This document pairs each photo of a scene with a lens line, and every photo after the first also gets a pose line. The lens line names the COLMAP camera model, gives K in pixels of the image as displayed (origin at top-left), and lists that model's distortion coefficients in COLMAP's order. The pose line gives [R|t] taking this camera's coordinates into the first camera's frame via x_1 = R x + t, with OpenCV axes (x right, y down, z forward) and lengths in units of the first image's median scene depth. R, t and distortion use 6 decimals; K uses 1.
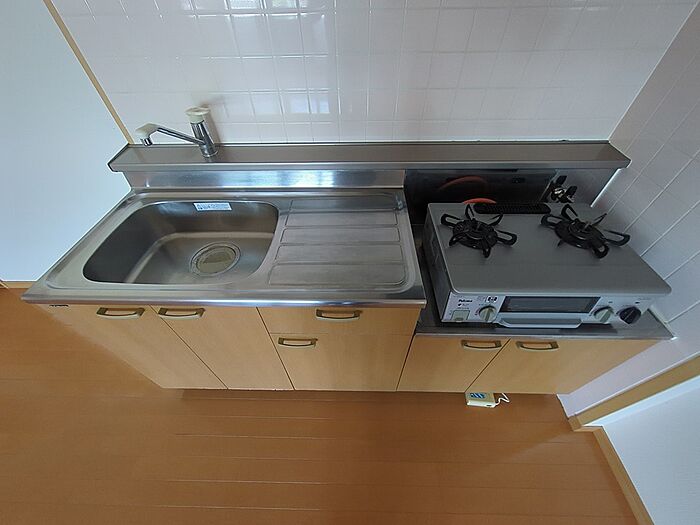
lens RADIAL K [[275.5, 0, 349.4], [0, 275.5, 264.4], [0, 0, 1]] dist [0.001335, 0.000185]
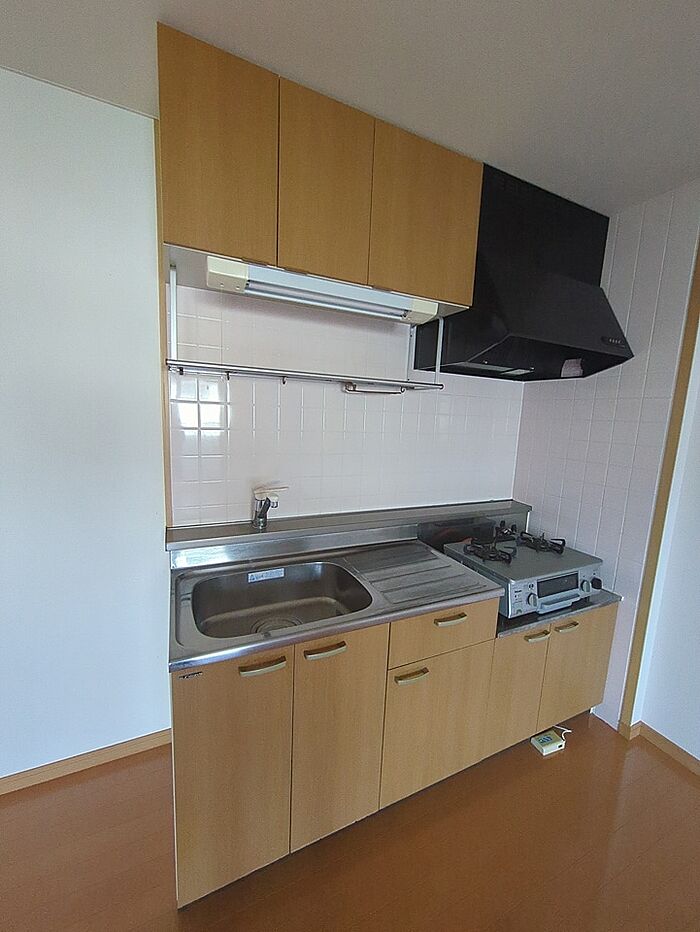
lens RADIAL K [[366.9, 0, 348.9], [0, 366.9, 460.5], [0, 0, 1]] dist [0.001335, 0.000185]
pose [[0.900281, -0.002346, 0.435303, -0.939336], [0.271259, 0.785122, -0.556778, 0.337363], [-0.340459, 0.619337, 0.707467, -0.350359]]
